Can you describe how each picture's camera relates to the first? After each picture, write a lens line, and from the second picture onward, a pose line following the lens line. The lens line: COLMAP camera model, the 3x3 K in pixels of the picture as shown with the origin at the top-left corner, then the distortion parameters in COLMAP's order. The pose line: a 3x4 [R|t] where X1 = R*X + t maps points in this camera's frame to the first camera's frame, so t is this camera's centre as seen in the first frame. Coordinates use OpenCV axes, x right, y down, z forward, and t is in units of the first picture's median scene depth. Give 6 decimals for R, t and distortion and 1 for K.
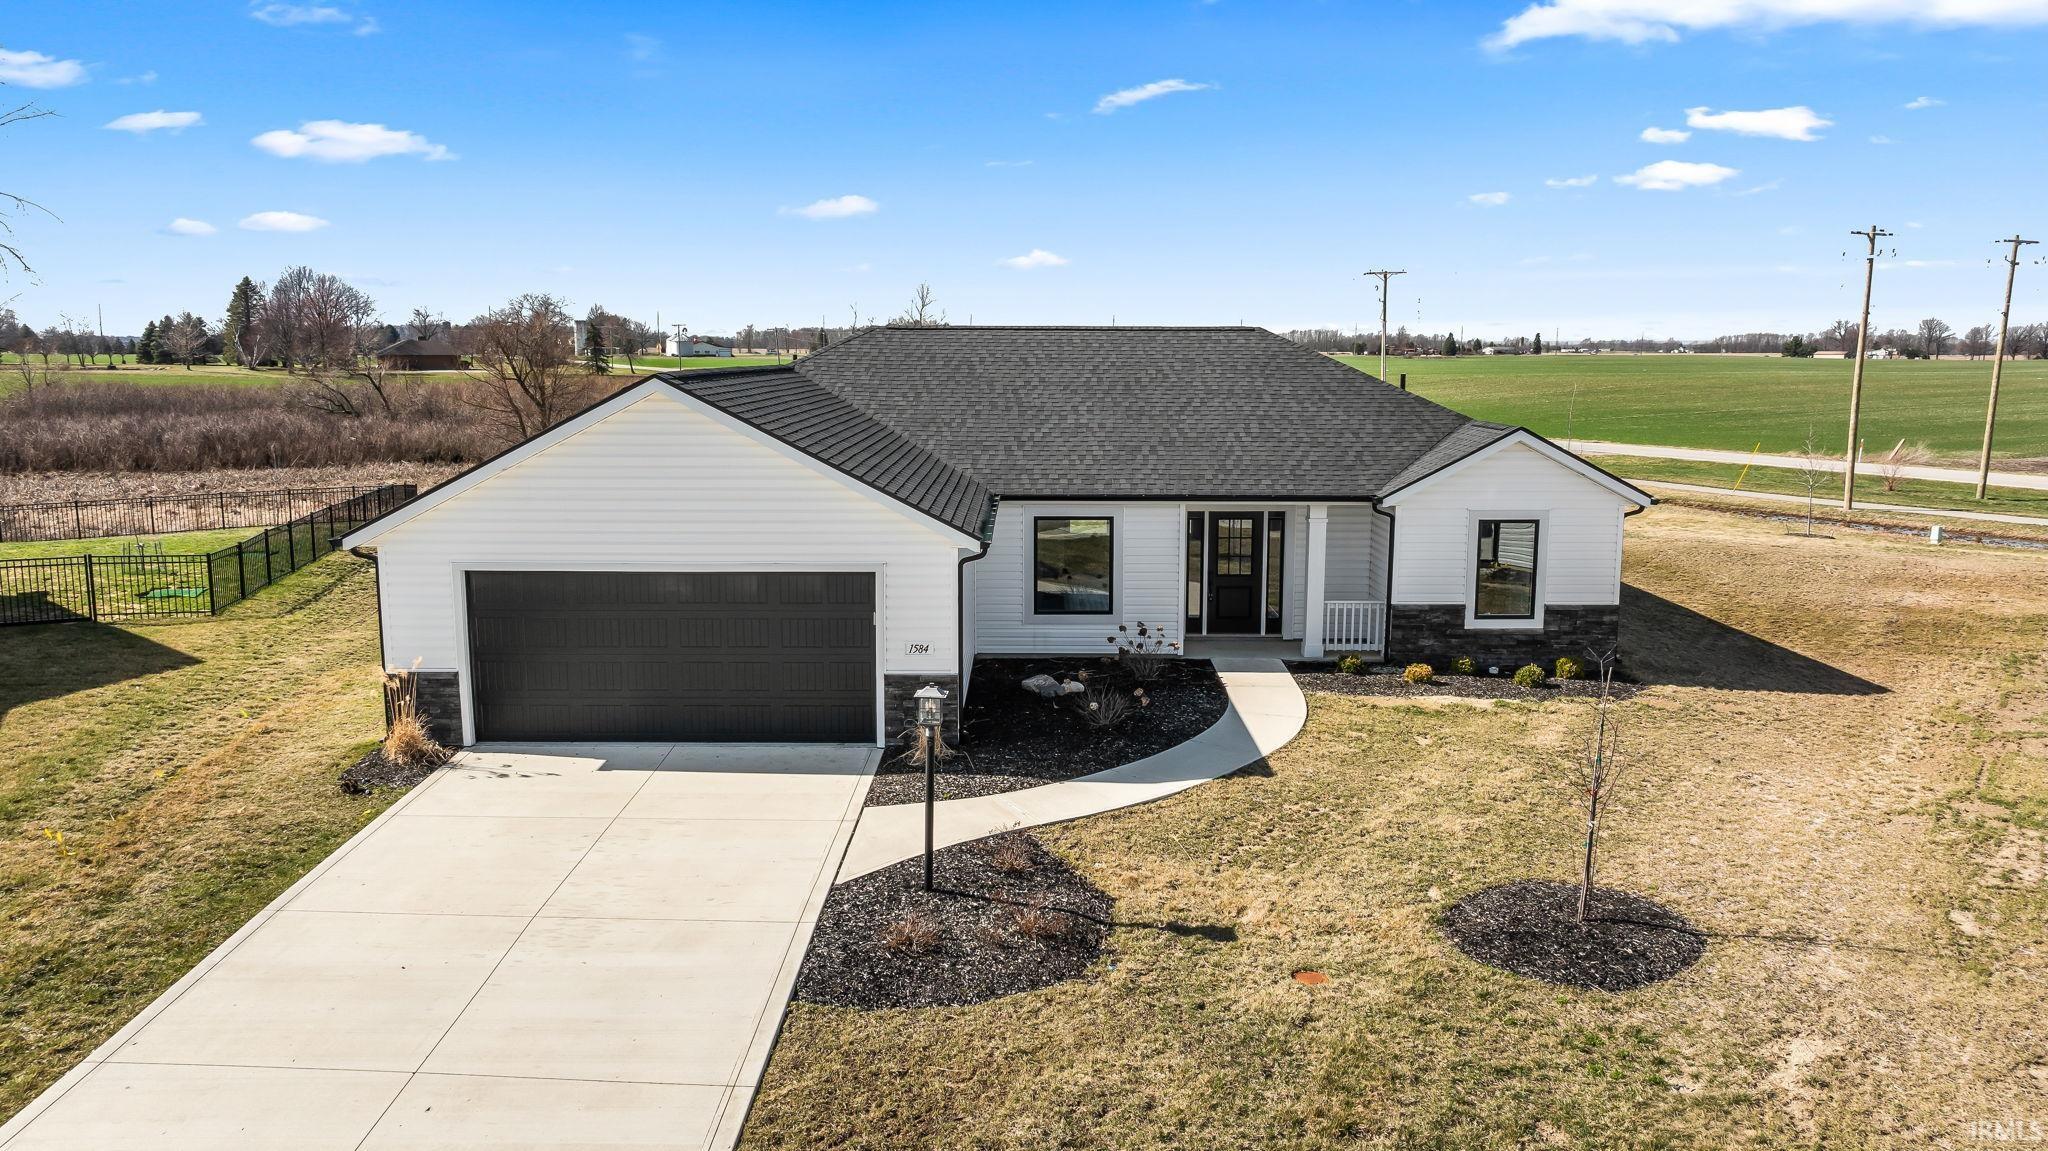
lens RADIAL K [[1431.3, 0, 1019.9], [0, 1431.3, 548.3], [0, 0, 1]] dist [-0.028340, 0.011404]
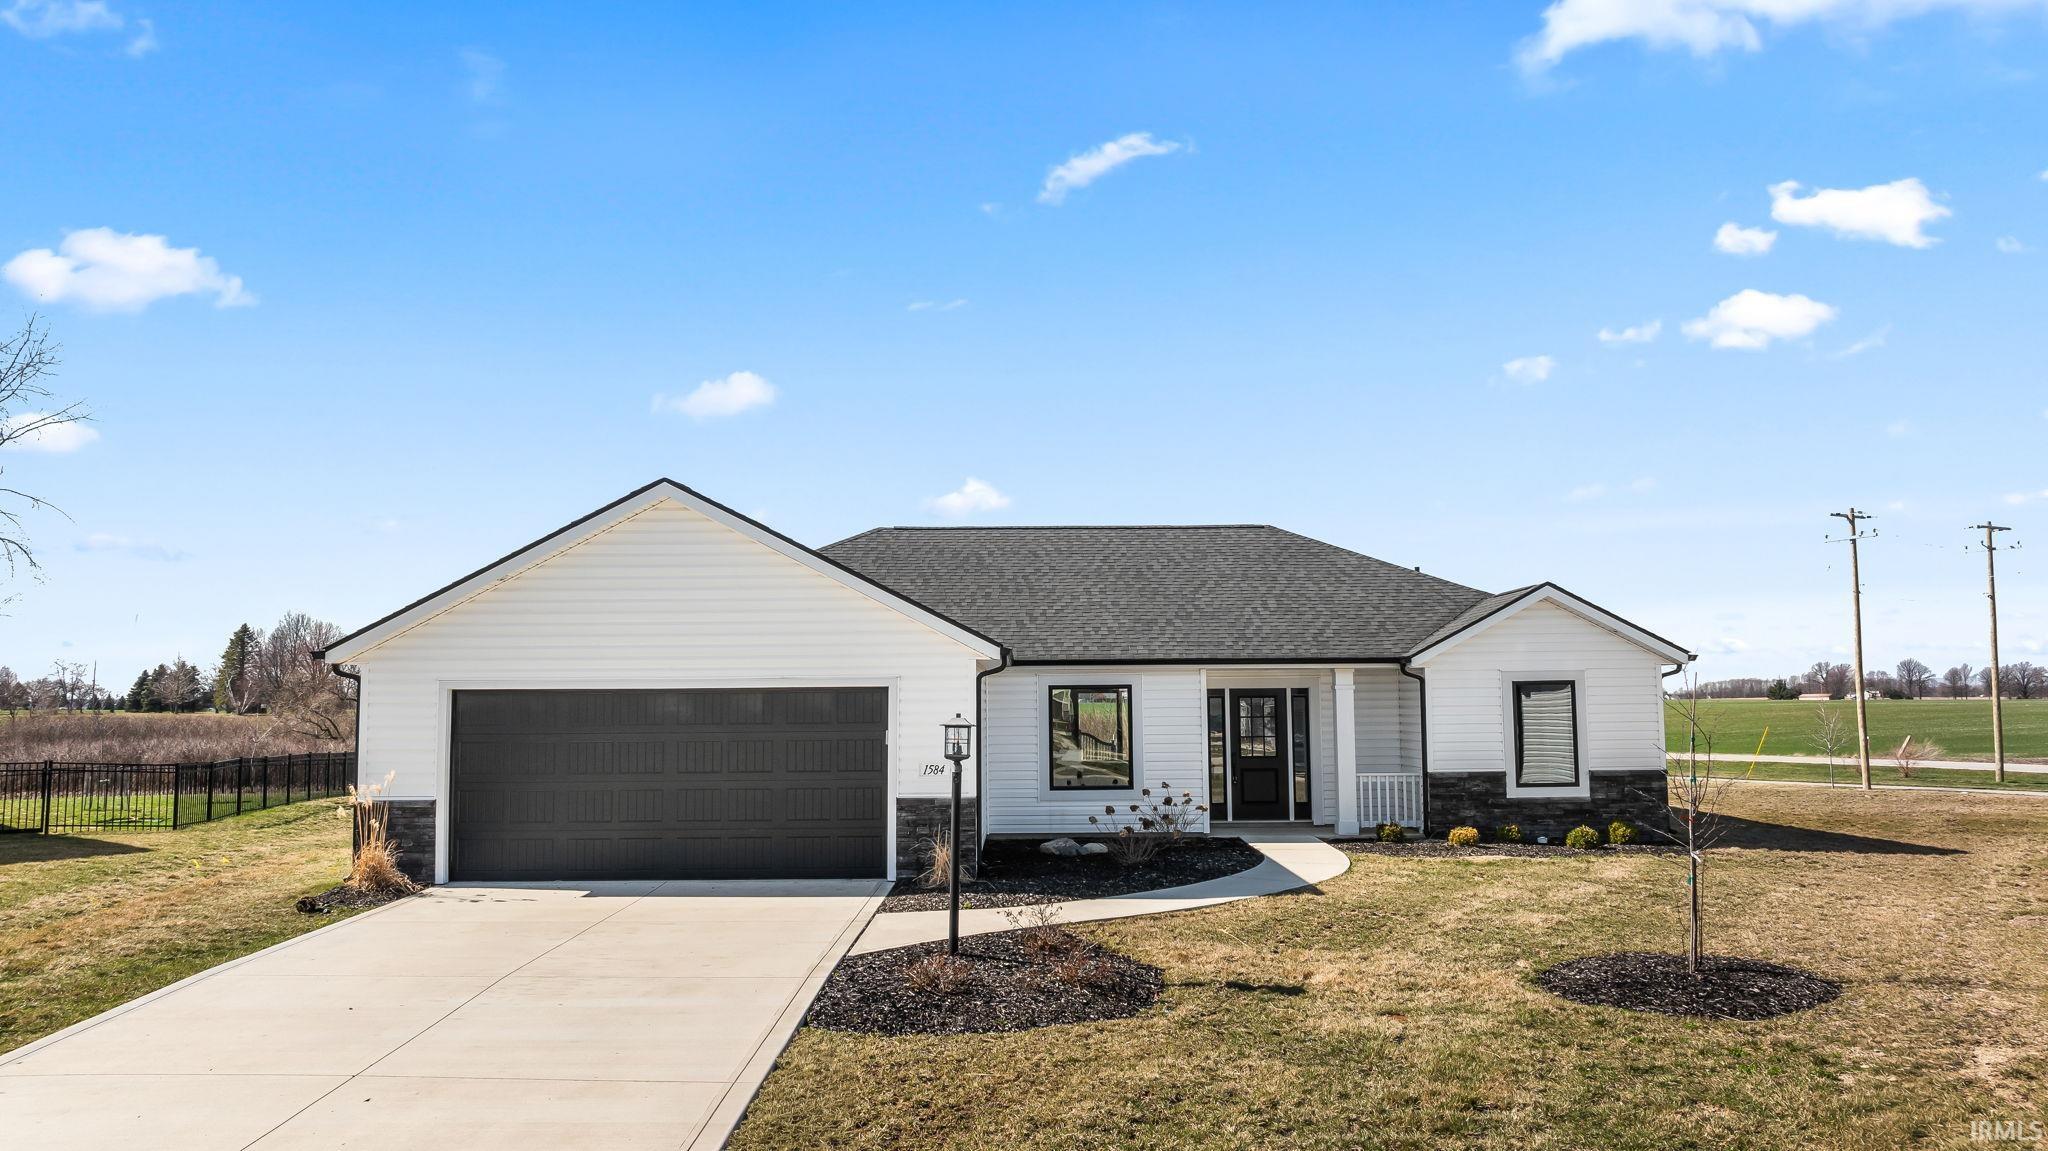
lens RADIAL K [[1431.3, 0, 1022.2], [0, 1431.3, 560.1], [0, 0, 1]] dist [-0.028340, 0.011404]
pose [[0.999912, -0.009439, 0.009374, -0.021011], [0.011406, 0.970948, -0.239018, 0.162458], [-0.006845, 0.239104, 0.970970, 0.063748]]
